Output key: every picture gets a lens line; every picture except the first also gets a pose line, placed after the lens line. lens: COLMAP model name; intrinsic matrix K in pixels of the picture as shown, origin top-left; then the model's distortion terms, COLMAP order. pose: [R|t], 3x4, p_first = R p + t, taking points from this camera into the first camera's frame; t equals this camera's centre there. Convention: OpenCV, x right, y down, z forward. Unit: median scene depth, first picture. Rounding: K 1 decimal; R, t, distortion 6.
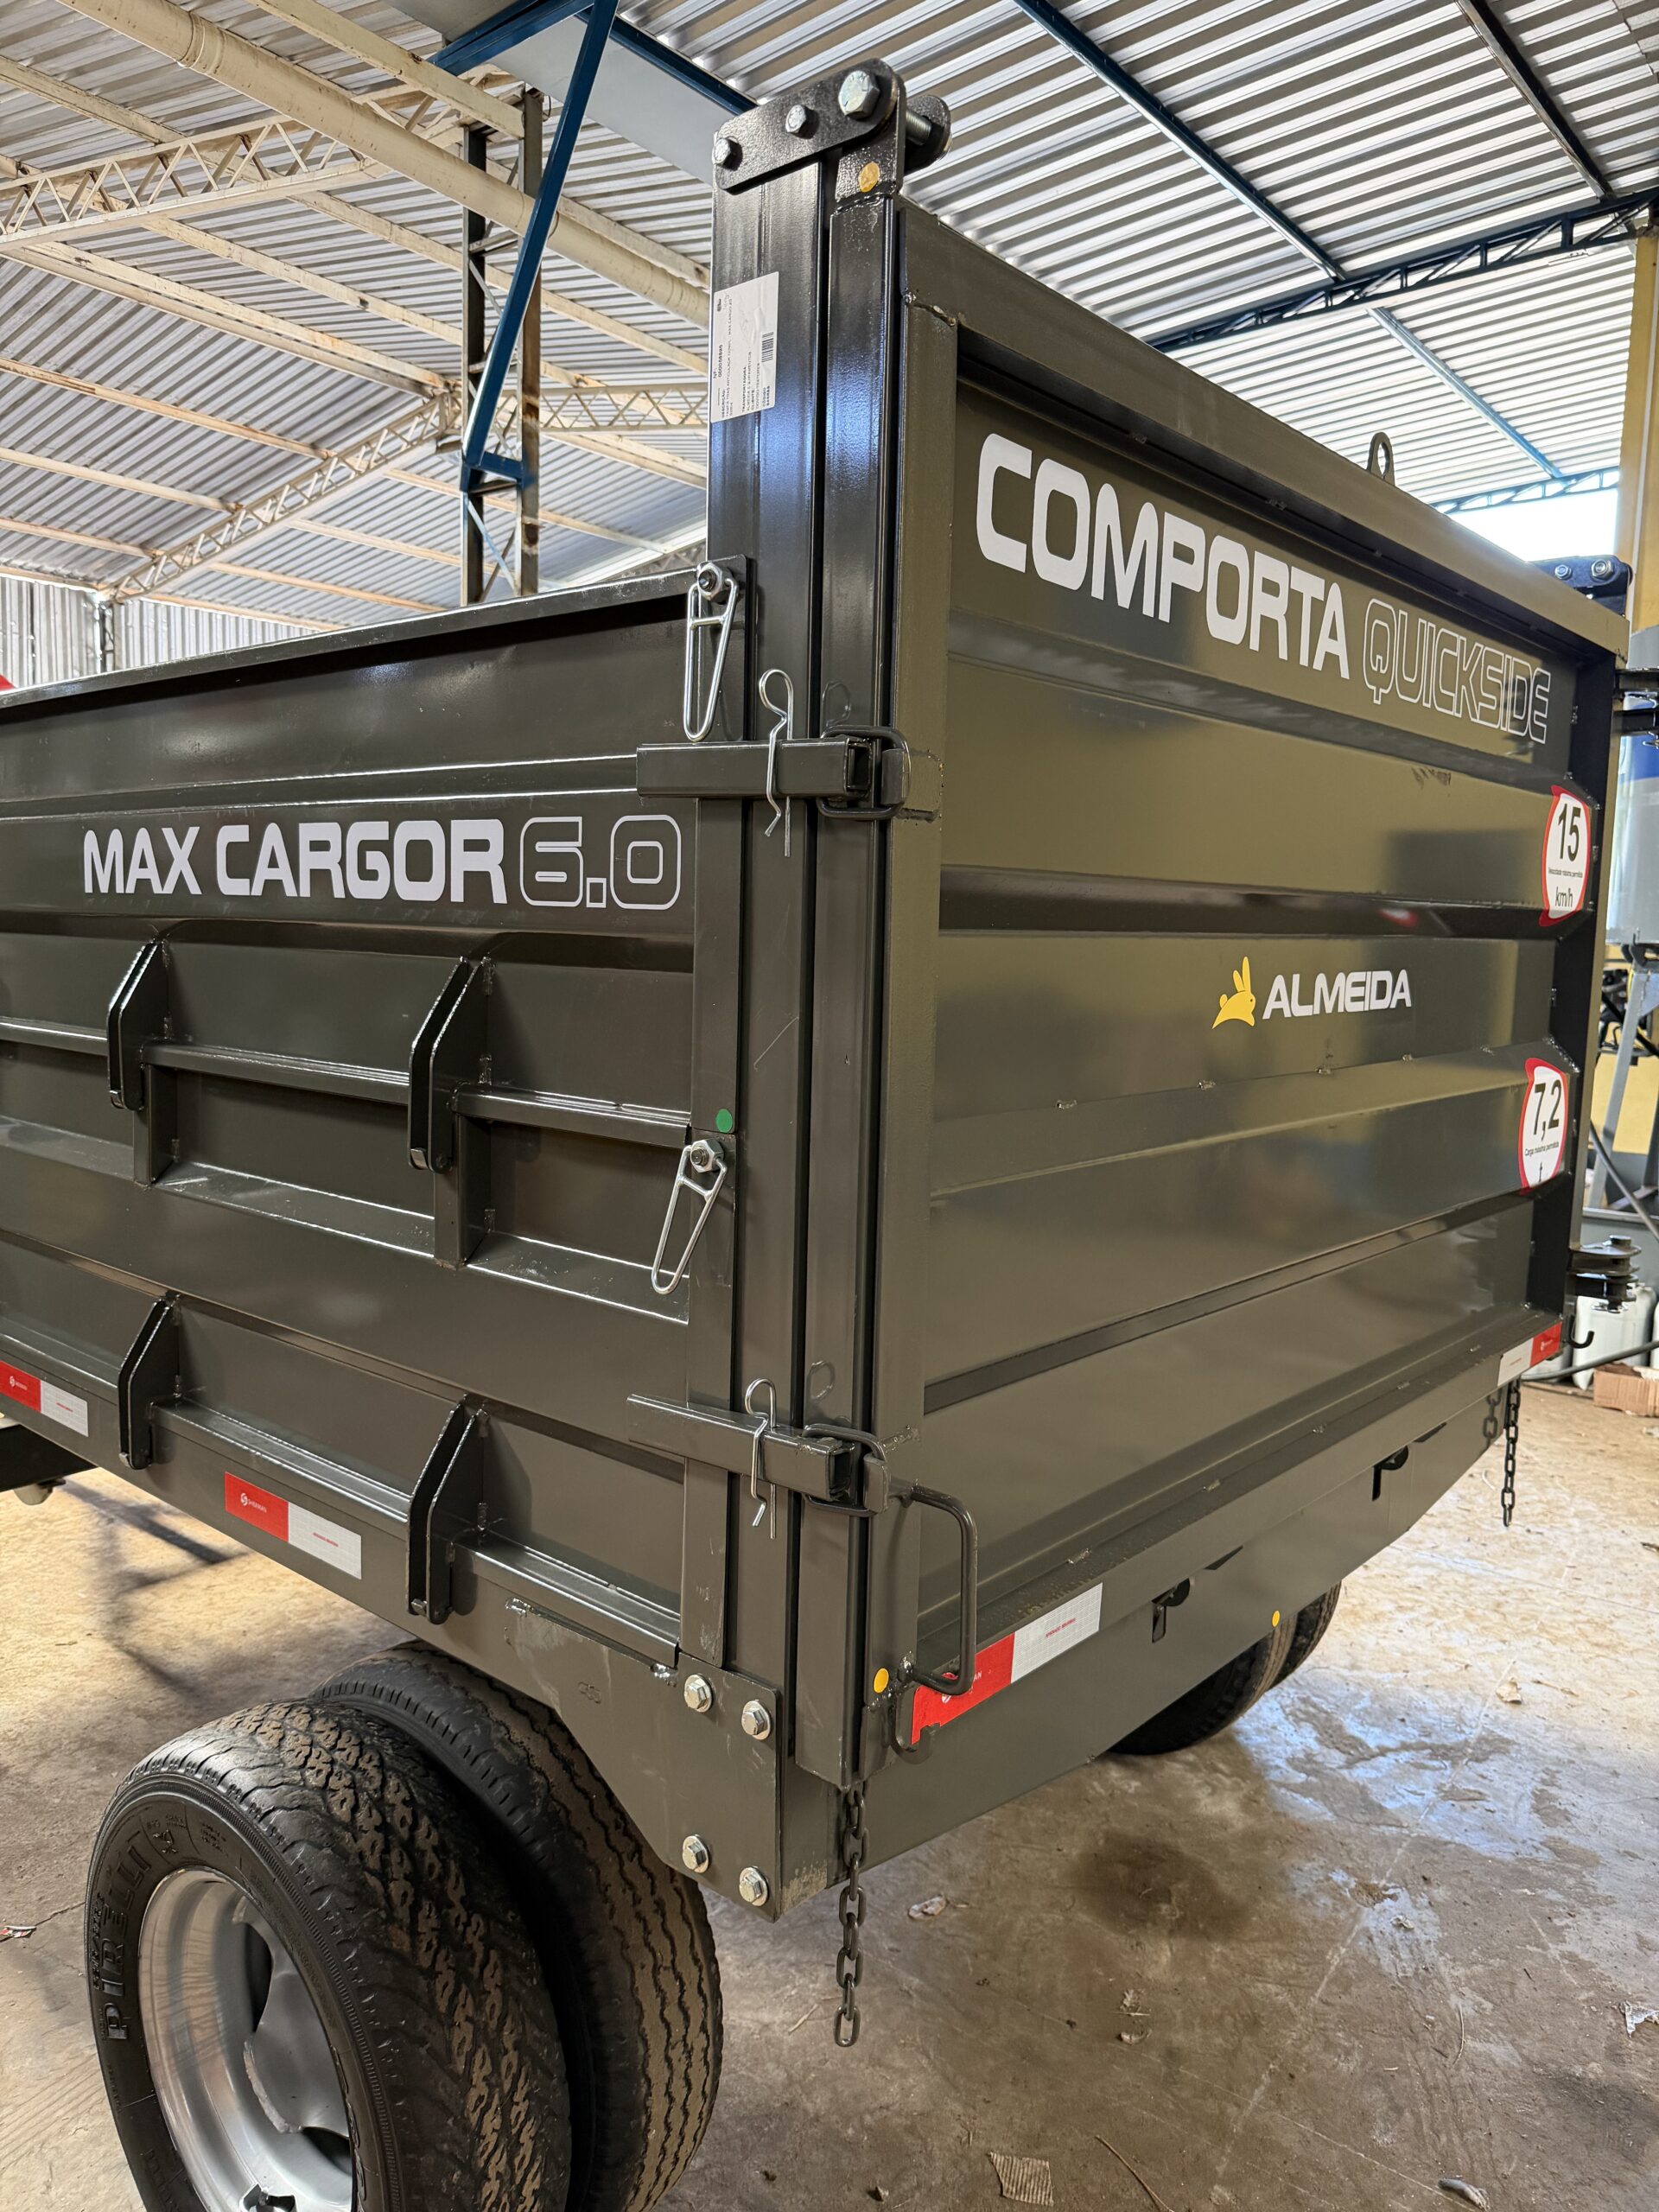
lens RADIAL K [[1563.9, 0, 831.6], [0, 1563.9, 1105.3], [0, 0, 1]] dist [0.022100, -0.031366]
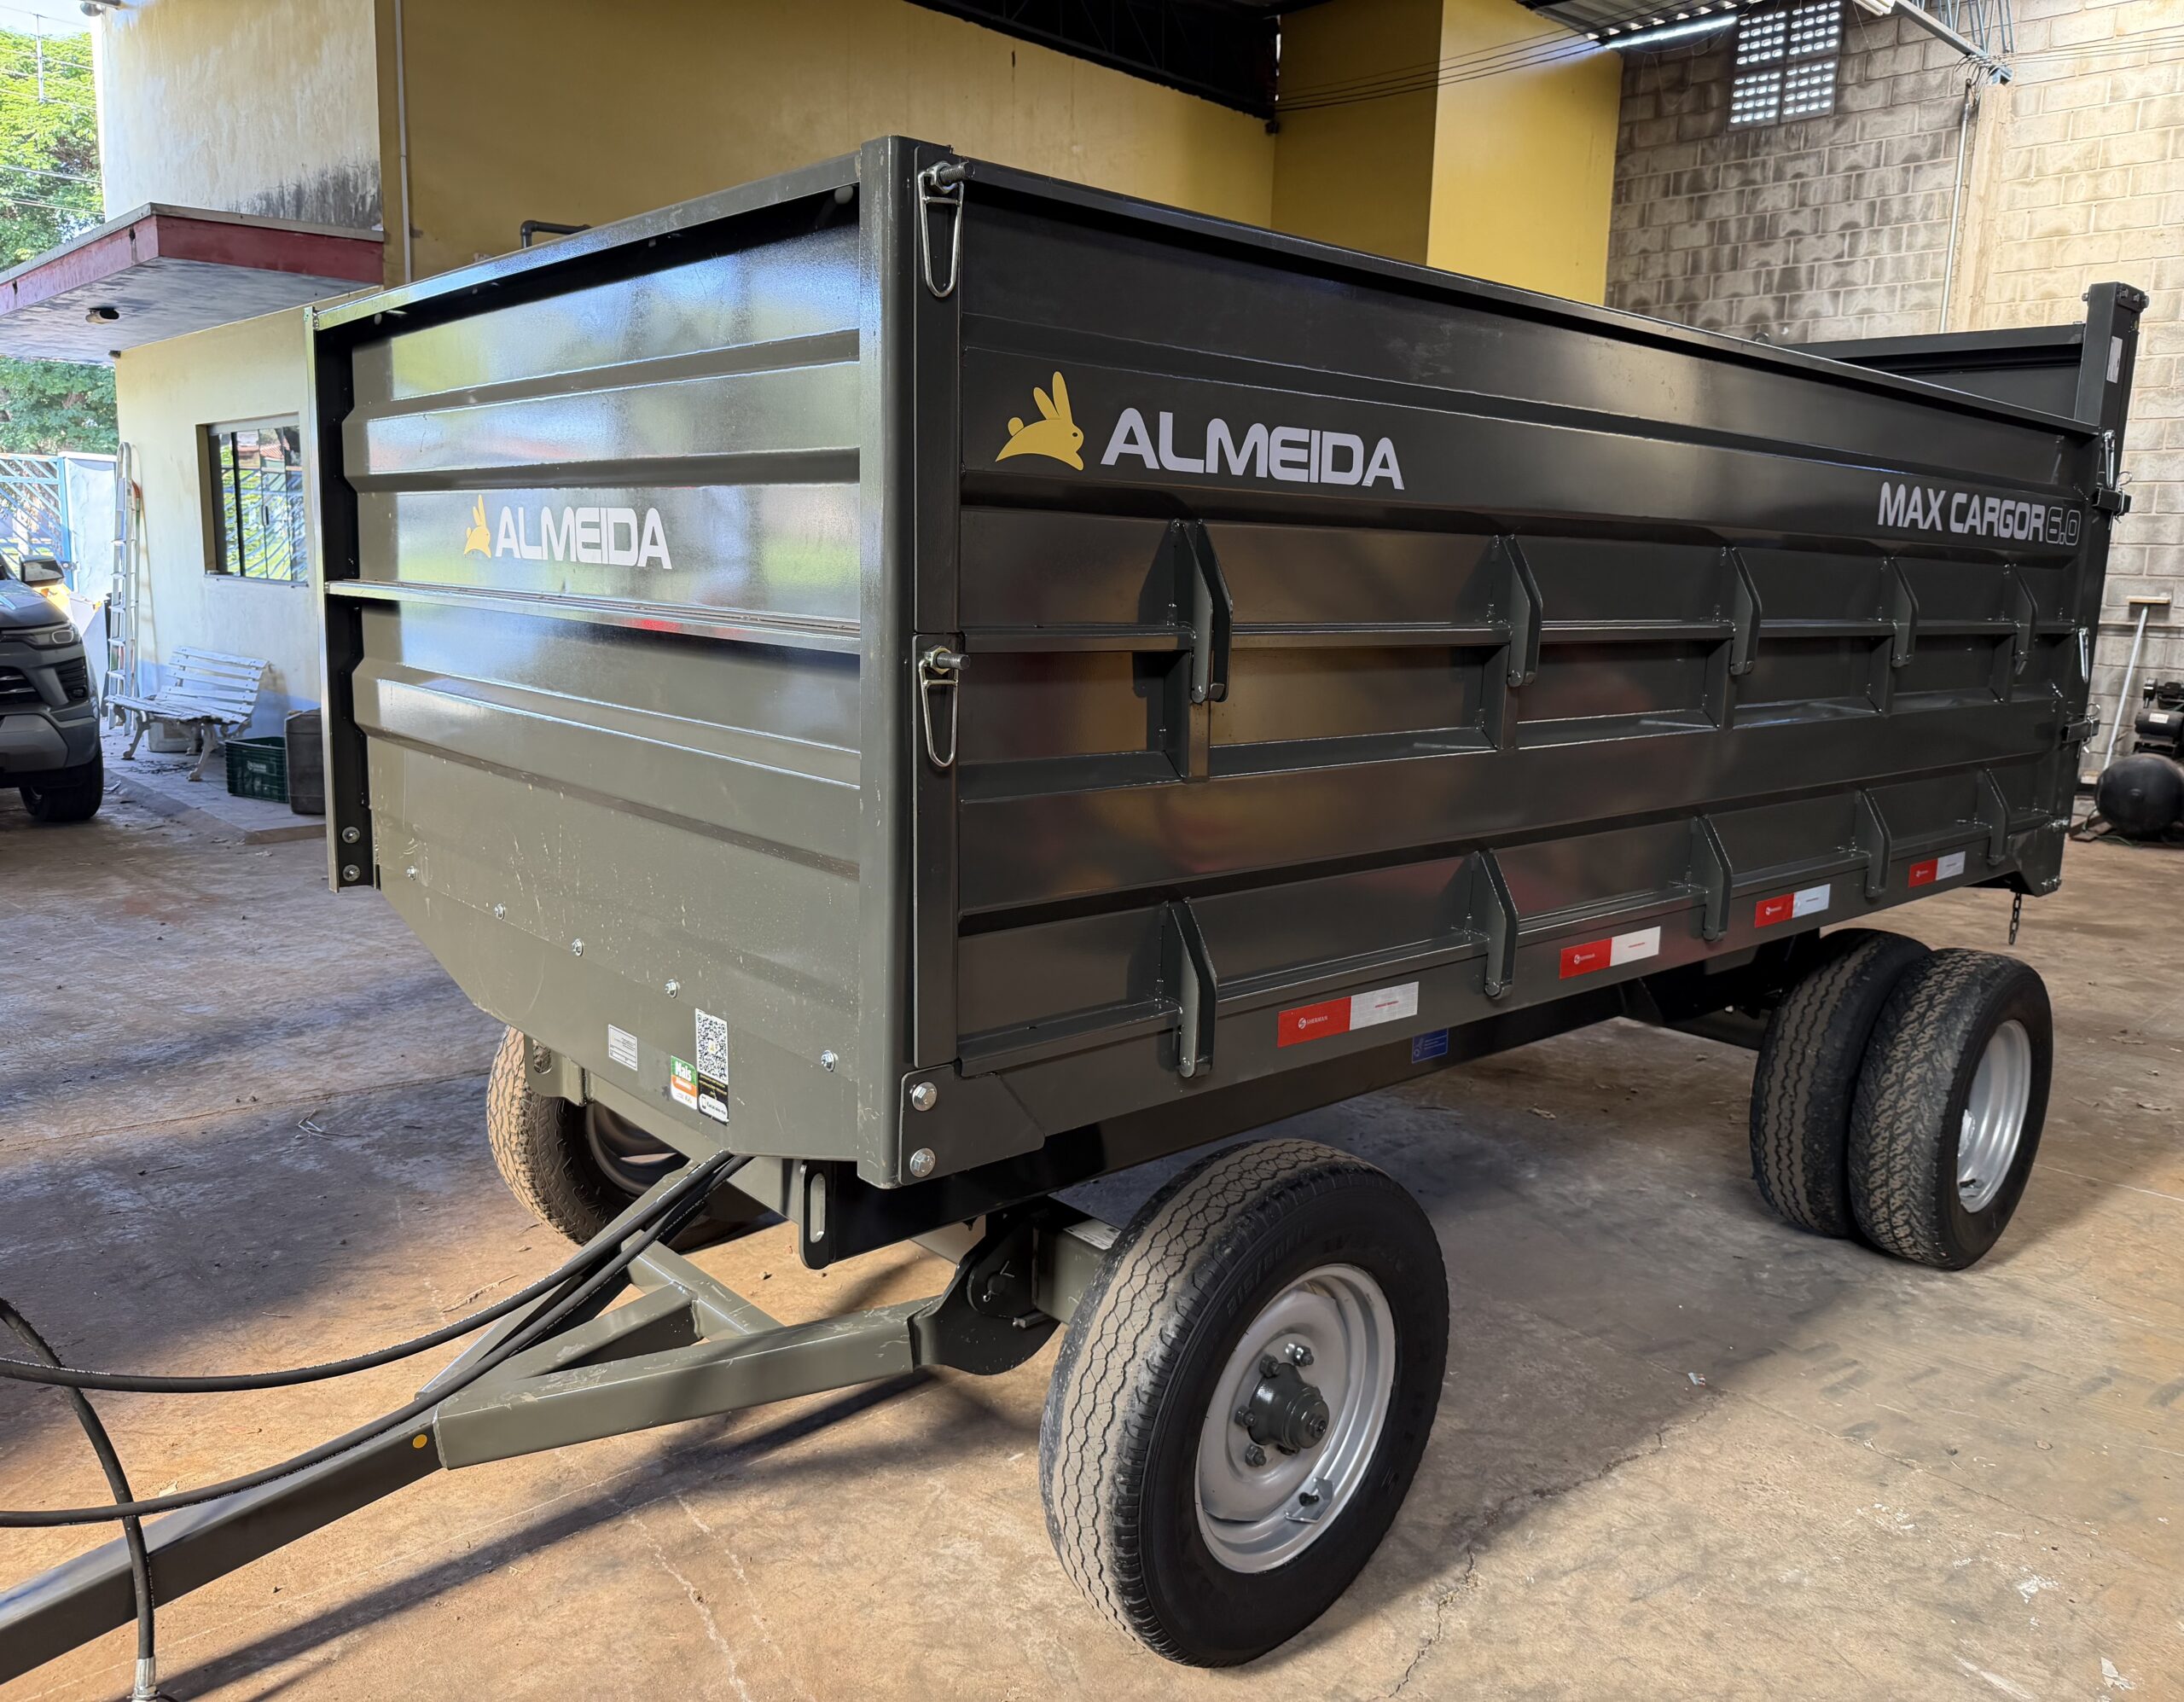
lens RADIAL K [[1625.1, 0, 1128.9], [0, 1625.1, 835.9], [0, 0, 1]] dist [0.022997, -0.033920]
pose [[0.106273, -0.190490, 0.975920, -2.353950], [0.085695, 0.979581, 0.181873, -0.212206], [-0.990637, 0.064303, 0.120427, 1.720519]]
